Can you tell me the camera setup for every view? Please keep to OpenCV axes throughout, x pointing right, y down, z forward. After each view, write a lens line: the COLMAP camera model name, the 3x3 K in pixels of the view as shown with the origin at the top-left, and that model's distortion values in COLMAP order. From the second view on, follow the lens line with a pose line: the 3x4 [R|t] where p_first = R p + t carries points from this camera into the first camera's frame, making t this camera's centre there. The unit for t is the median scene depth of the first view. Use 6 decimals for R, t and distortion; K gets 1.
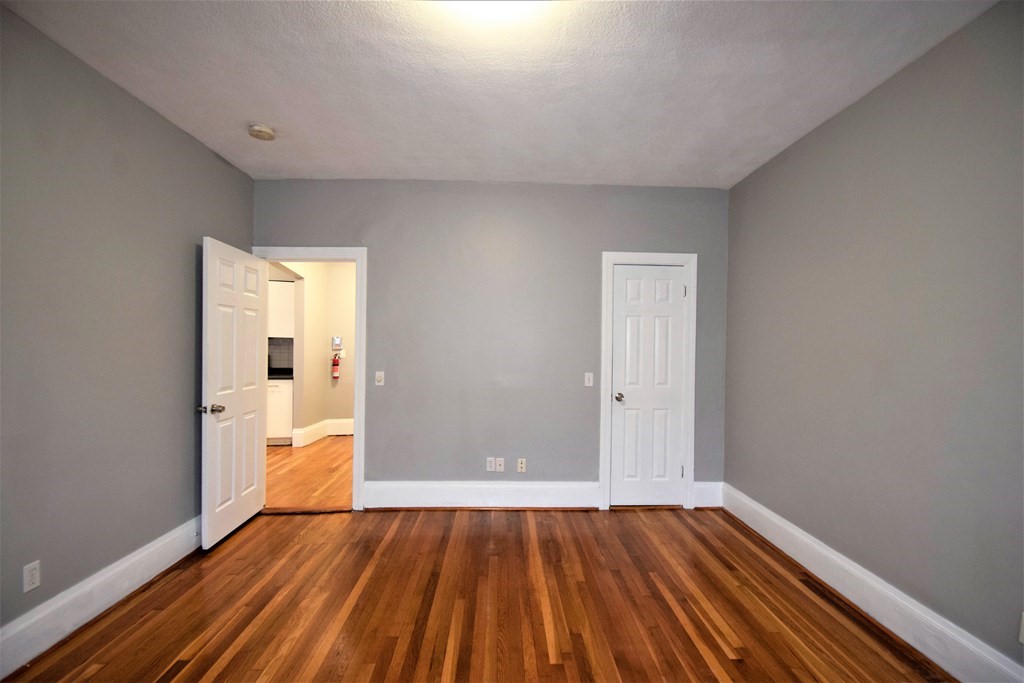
lens RADIAL K [[448.4, 0, 509.7], [0, 448.4, 346.9], [0, 0, 1]] dist [-0.000997, -0.000210]
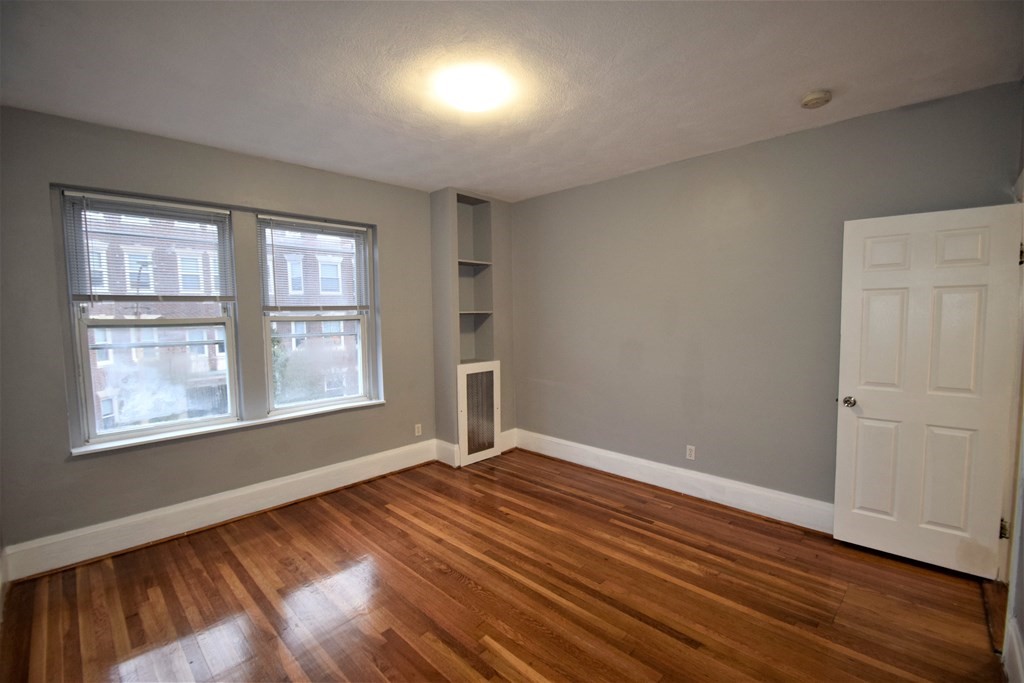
lens RADIAL K [[448.4, 0, 509.7], [0, 448.4, 346.9], [0, 0, 1]] dist [-0.000997, -0.000210]
pose [[-0.725948, 0.045237, -0.686260, 0.622981], [0.000397, 0.997862, 0.065356, -0.047453], [0.687749, 0.047173, -0.724414, 1.465451]]
